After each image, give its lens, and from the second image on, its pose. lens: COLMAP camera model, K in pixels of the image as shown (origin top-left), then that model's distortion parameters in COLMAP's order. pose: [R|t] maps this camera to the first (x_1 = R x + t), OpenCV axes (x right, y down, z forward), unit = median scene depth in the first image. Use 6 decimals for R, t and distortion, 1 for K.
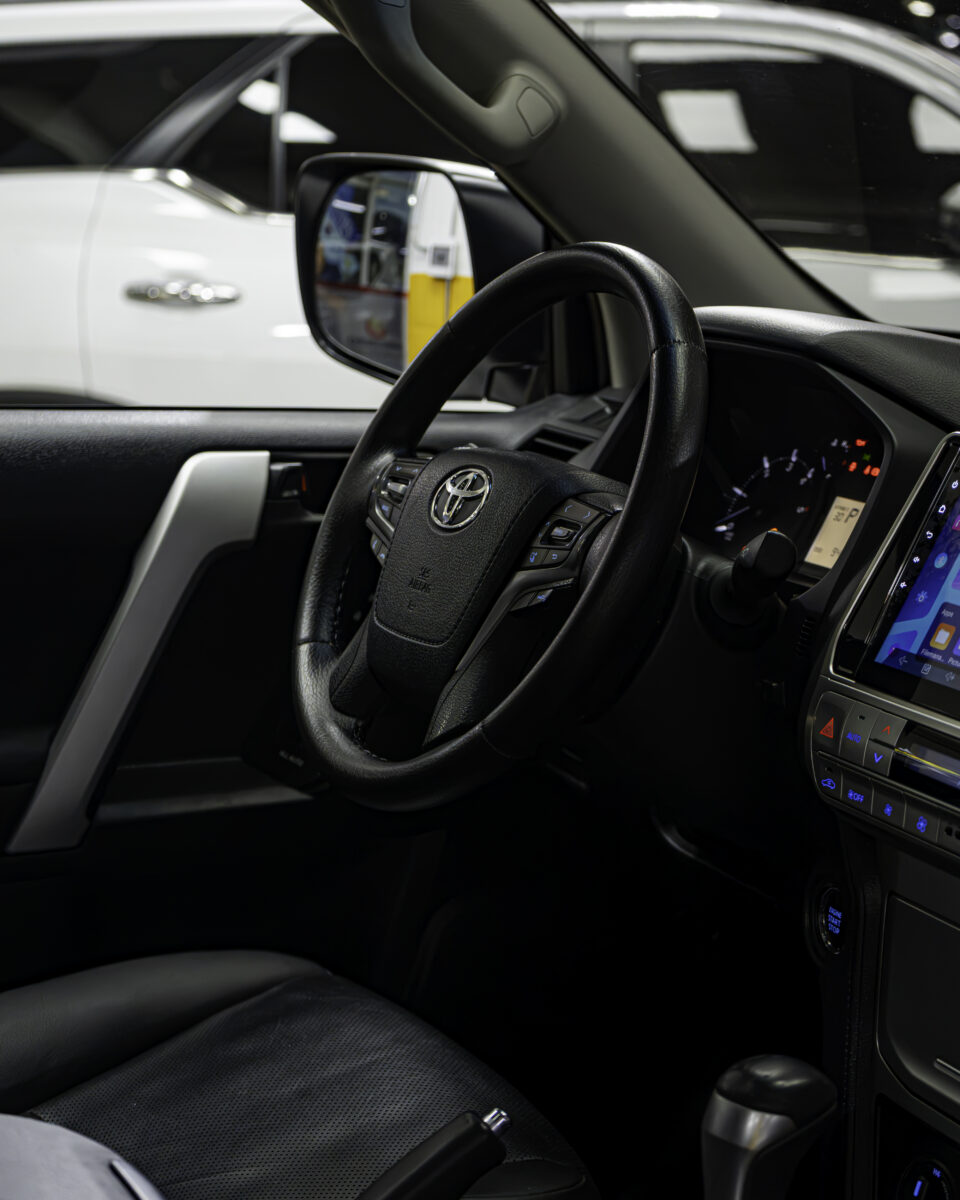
lens RADIAL K [[2327.7, 0, 489.6], [0, 2327.7, 559.7], [0, 0, 1]] dist [0.043940, 0.000000]
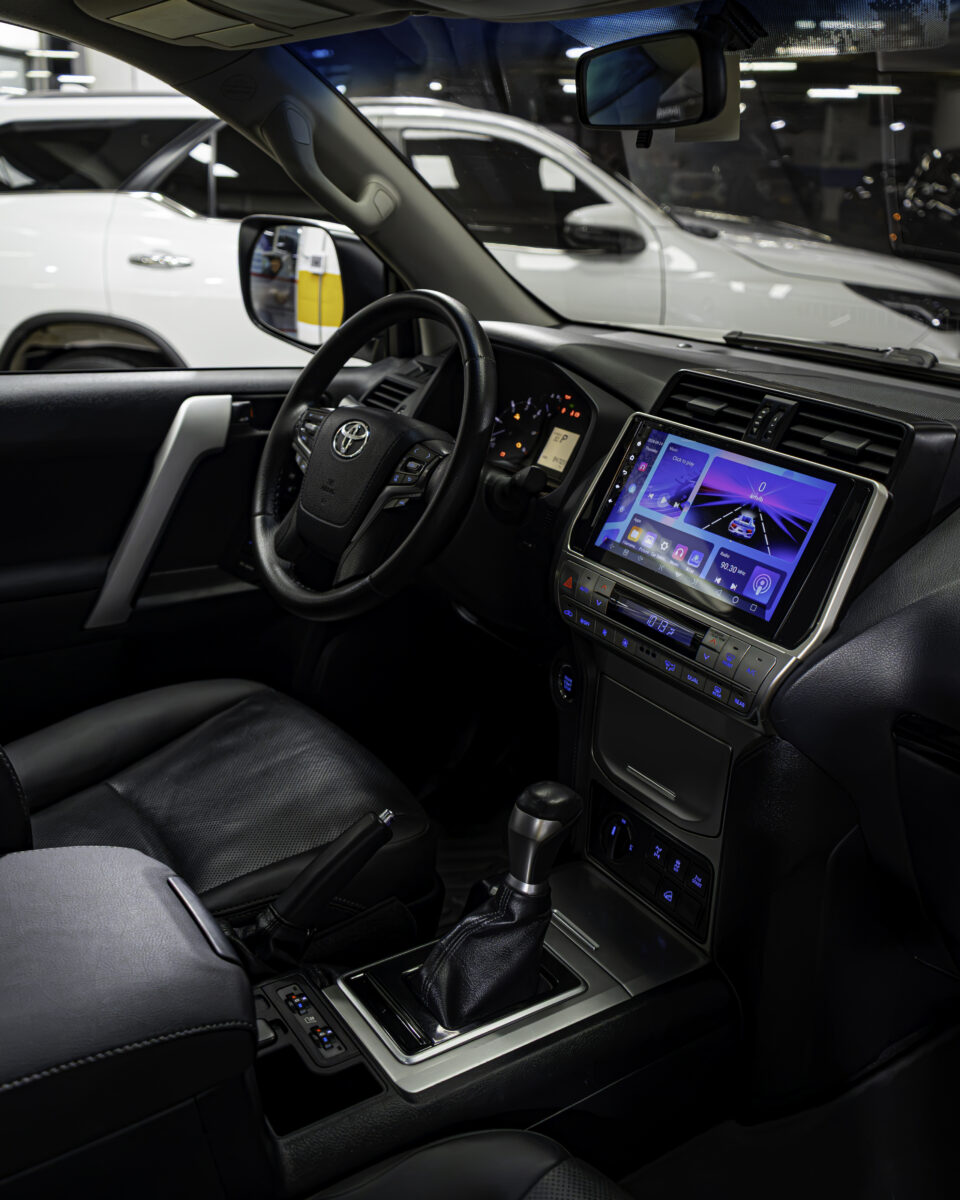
lens RADIAL K [[1163.6, 0, 476.3], [0, 1163.6, 490.3], [0, 0, 1]] dist [-0.014032, 0.000000]
pose [[0.990573, -0.011025, 0.136543, -0.034416], [-0.002200, 0.995348, 0.096325, -0.064068], [-0.136969, -0.095717, 0.985940, 0.110956]]
